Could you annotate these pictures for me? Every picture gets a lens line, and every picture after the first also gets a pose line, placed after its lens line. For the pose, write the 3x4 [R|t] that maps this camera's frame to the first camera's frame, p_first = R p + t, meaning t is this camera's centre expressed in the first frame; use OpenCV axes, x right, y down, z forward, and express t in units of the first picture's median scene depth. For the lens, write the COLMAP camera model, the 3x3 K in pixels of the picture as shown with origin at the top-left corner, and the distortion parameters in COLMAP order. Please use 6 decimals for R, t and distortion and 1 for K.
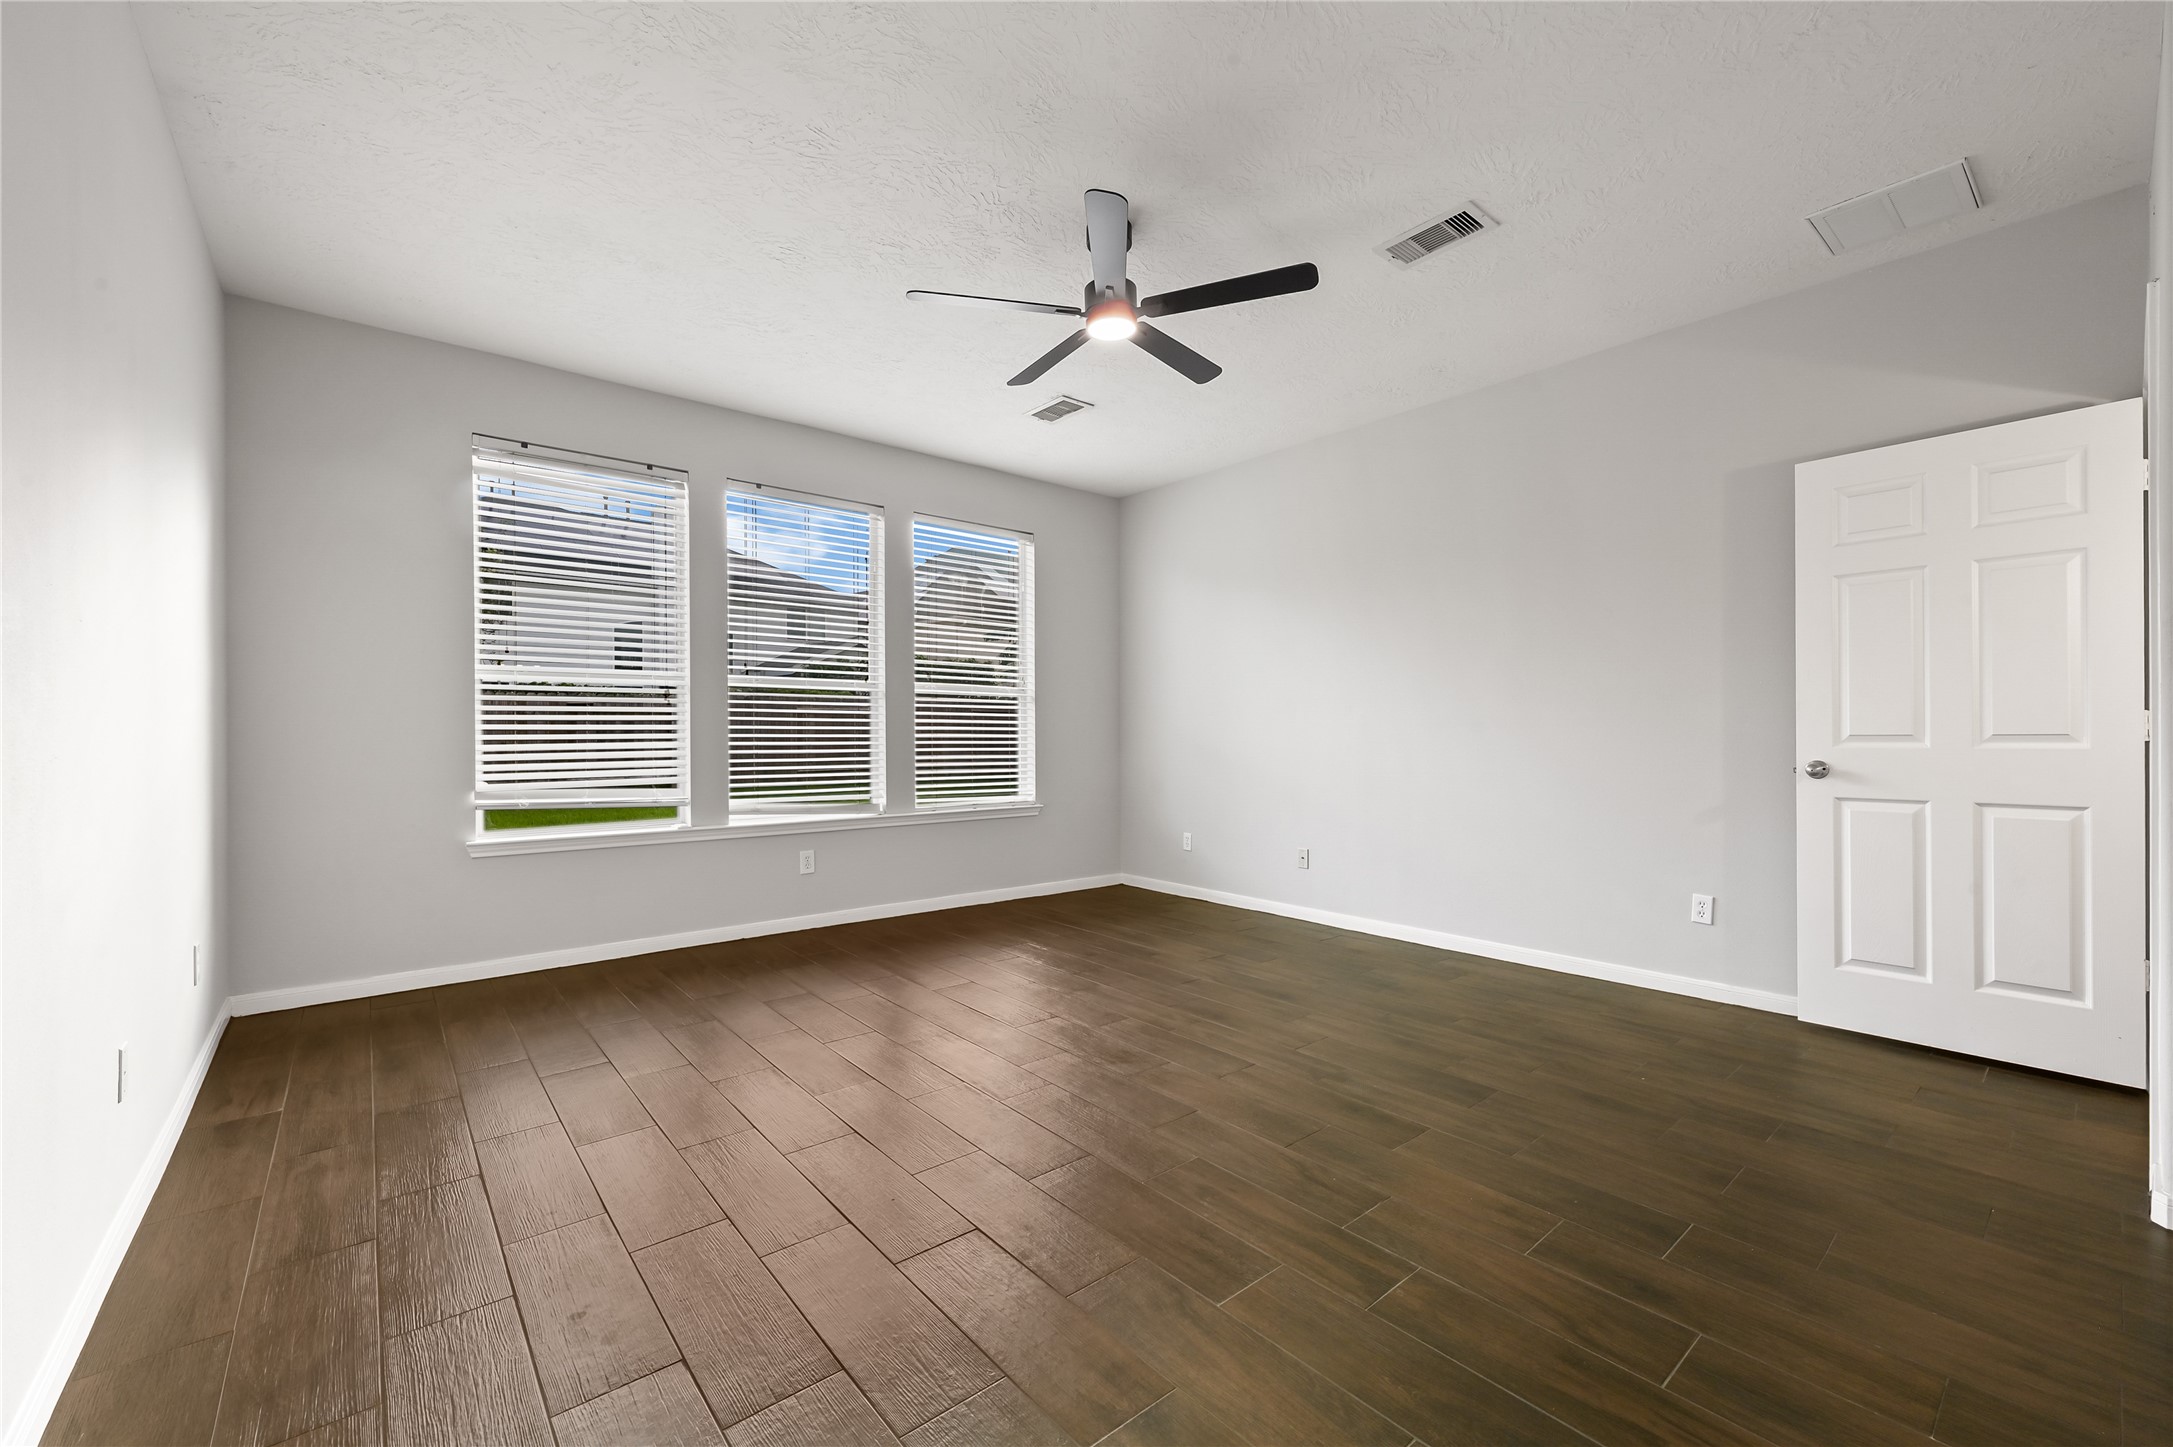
lens RADIAL K [[879.6, 0, 1086.5], [0, 879.6, 723.5], [0, 0, 1]] dist [0.003306, 0.000266]
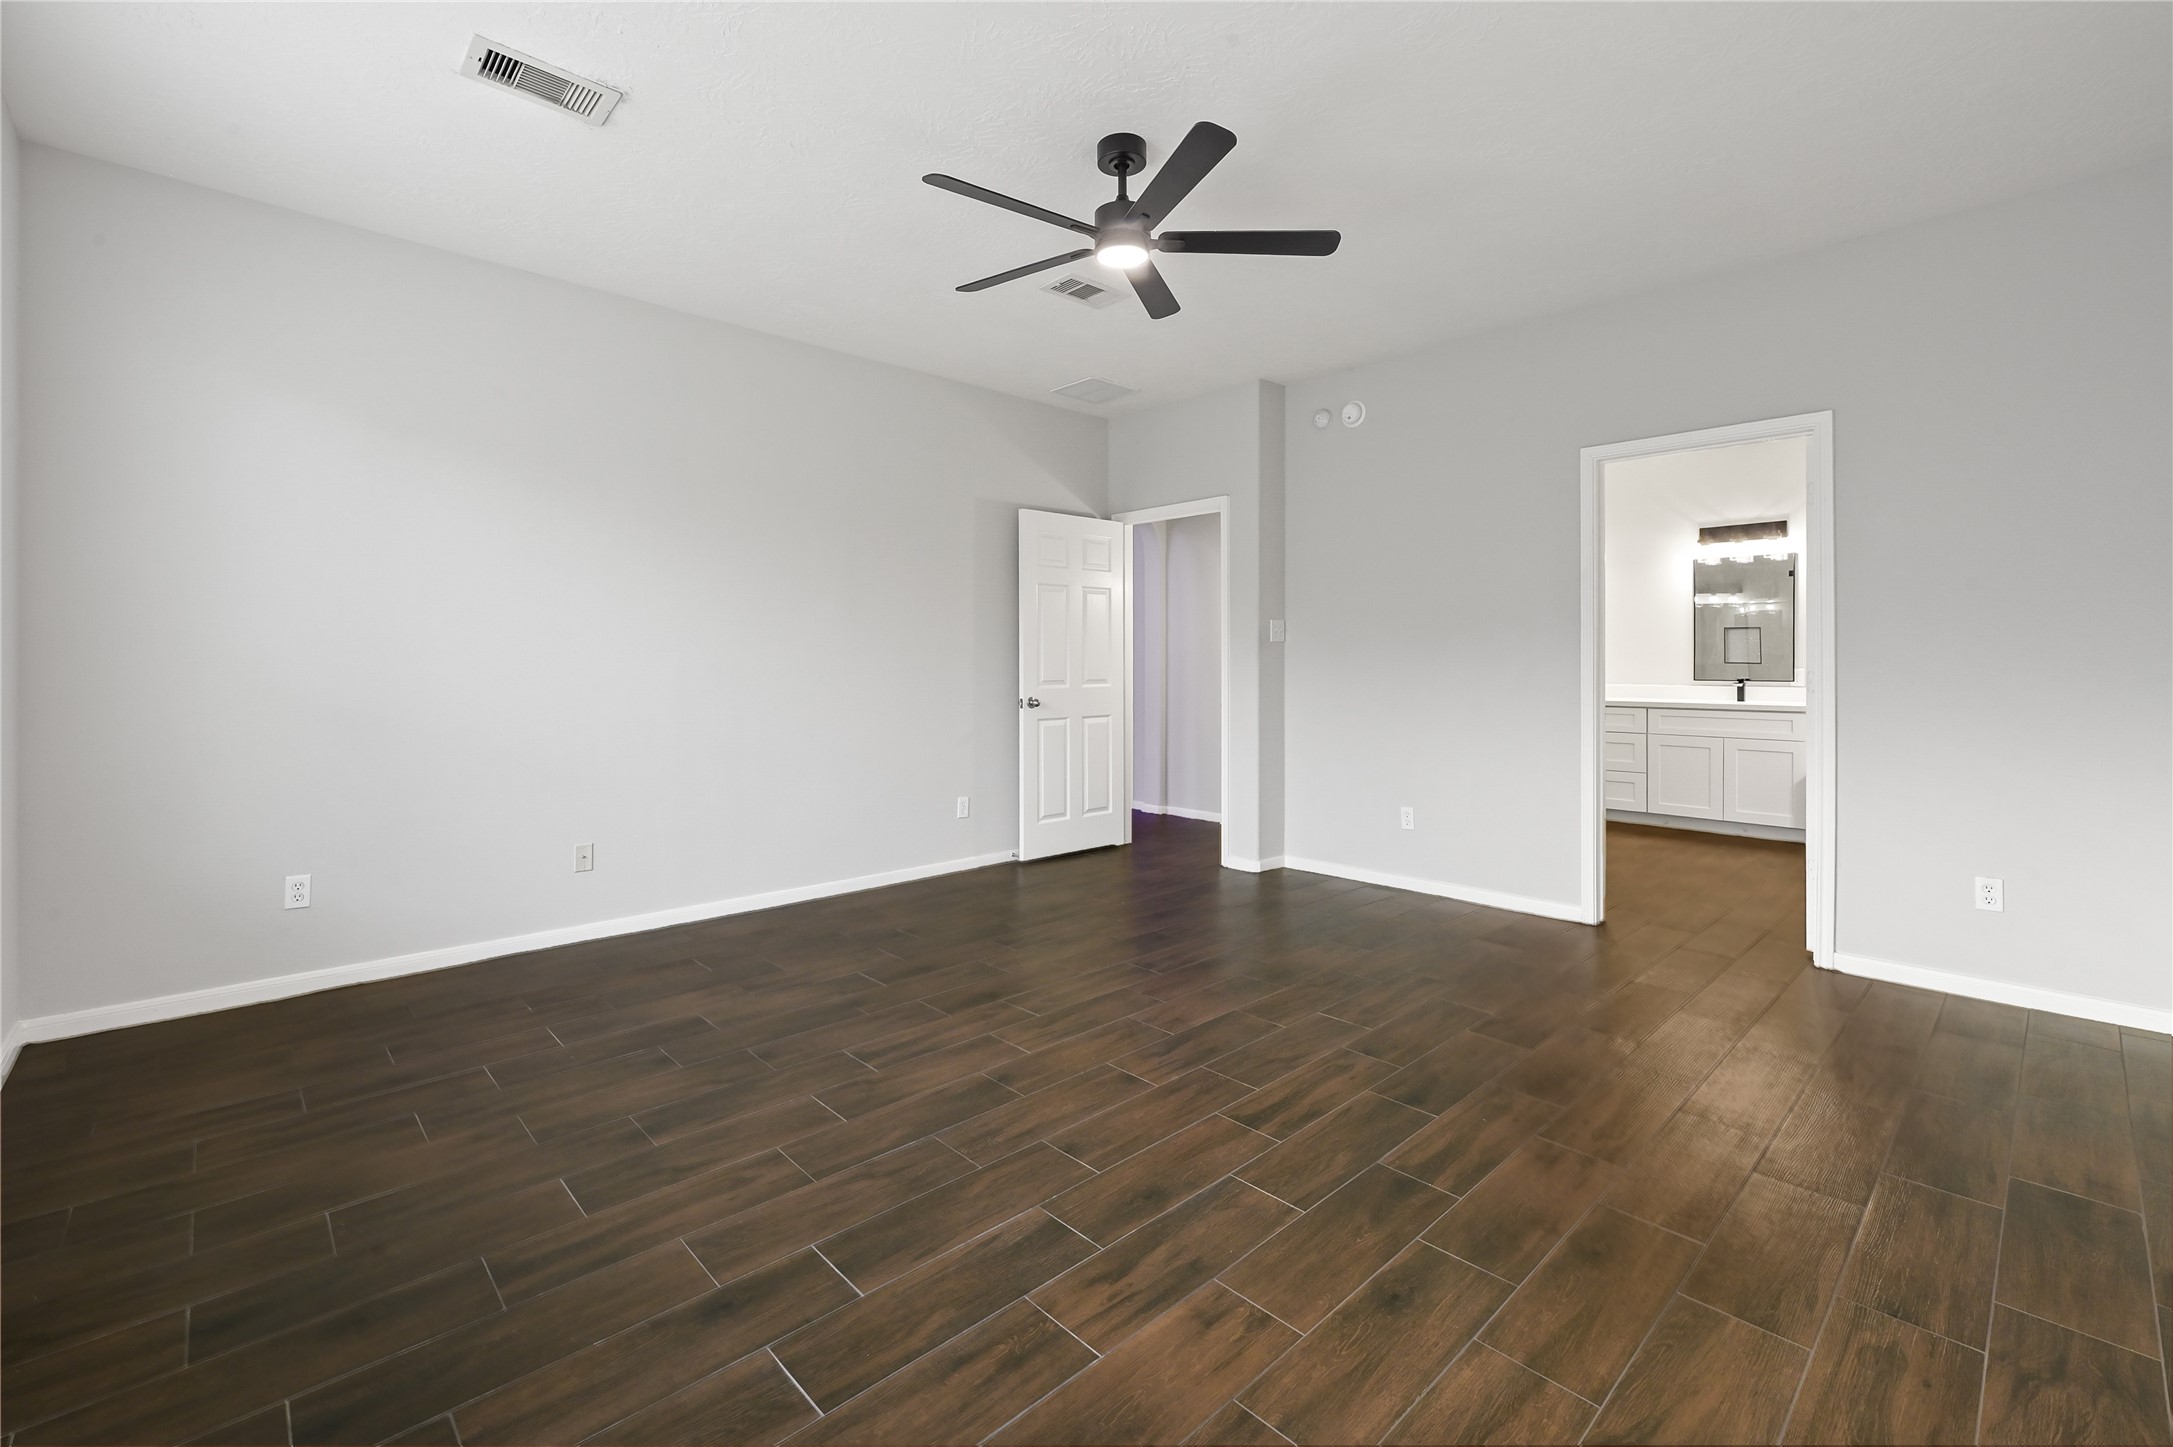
lens RADIAL K [[923.2, 0, 1086.6], [0, 923.2, 659.8], [0, 0, 1]] dist [-0.001396, -0.000137]
pose [[-0.053353, 0.009238, 0.998533, -0.836918], [-0.008006, 0.999921, -0.009679, -0.009930], [-0.998544, -0.008510, -0.053275, 0.969153]]
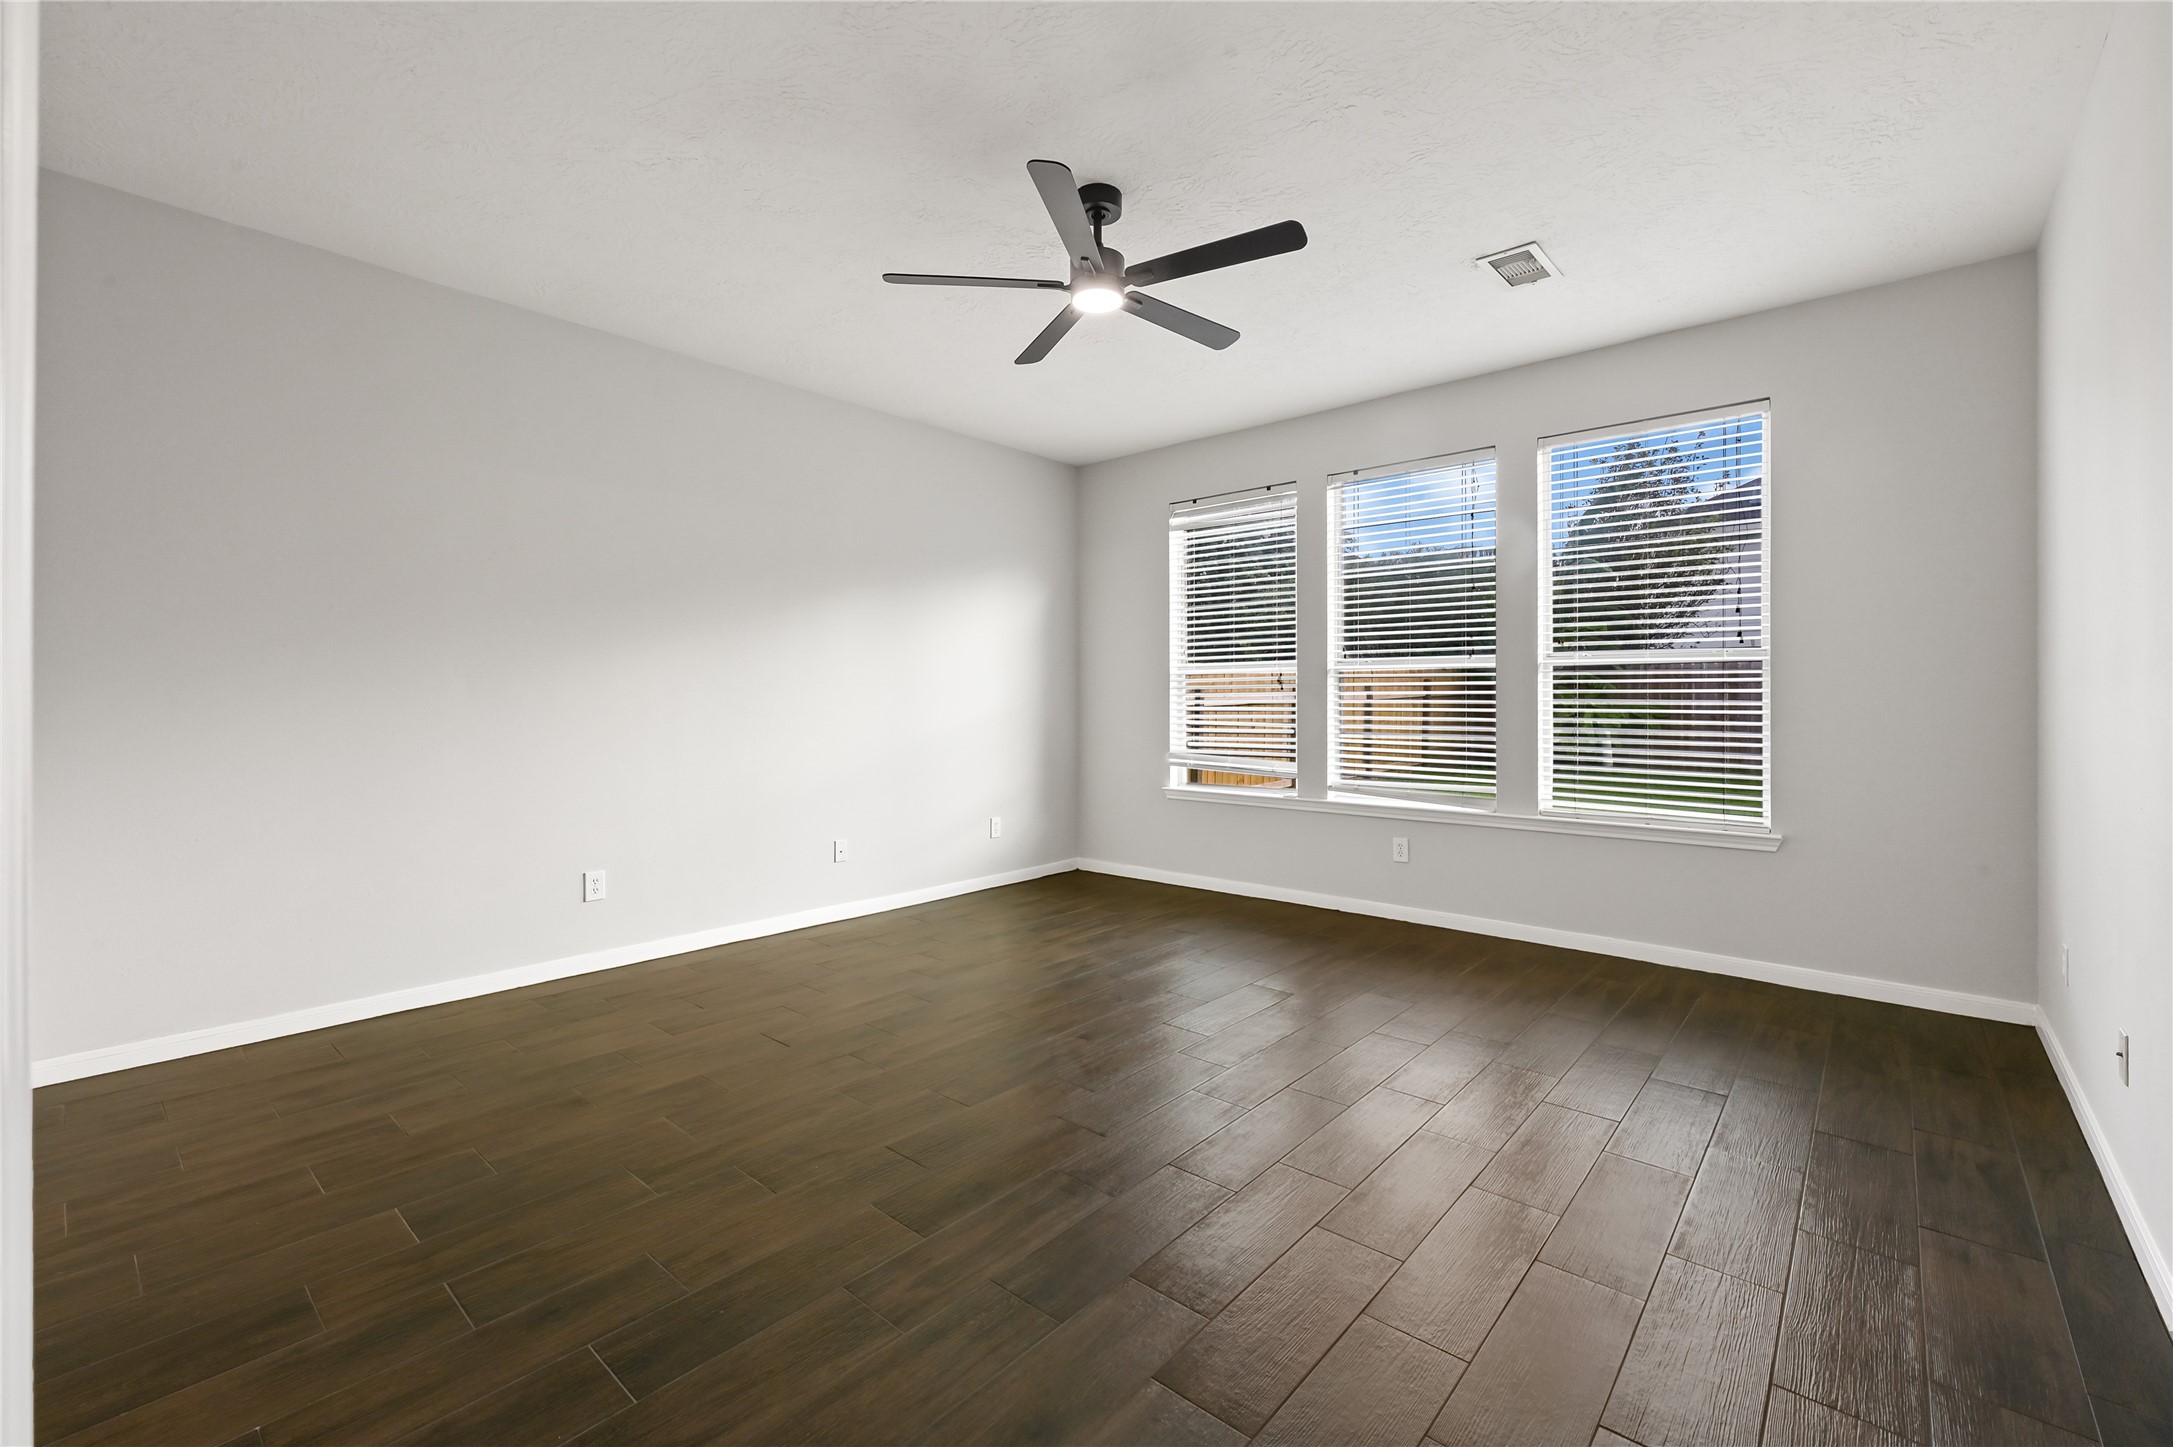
lens RADIAL K [[904.2, 0, 1086.5], [0, 904.2, 723.5], [0, 0, 1]] dist [-0.018016, -0.000060]
pose [[0.146347, 0.026039, -0.988890, 0.869205], [0.004993, 0.999621, 0.027061, -0.012229], [0.989221, -0.008898, 0.146162, 0.754093]]
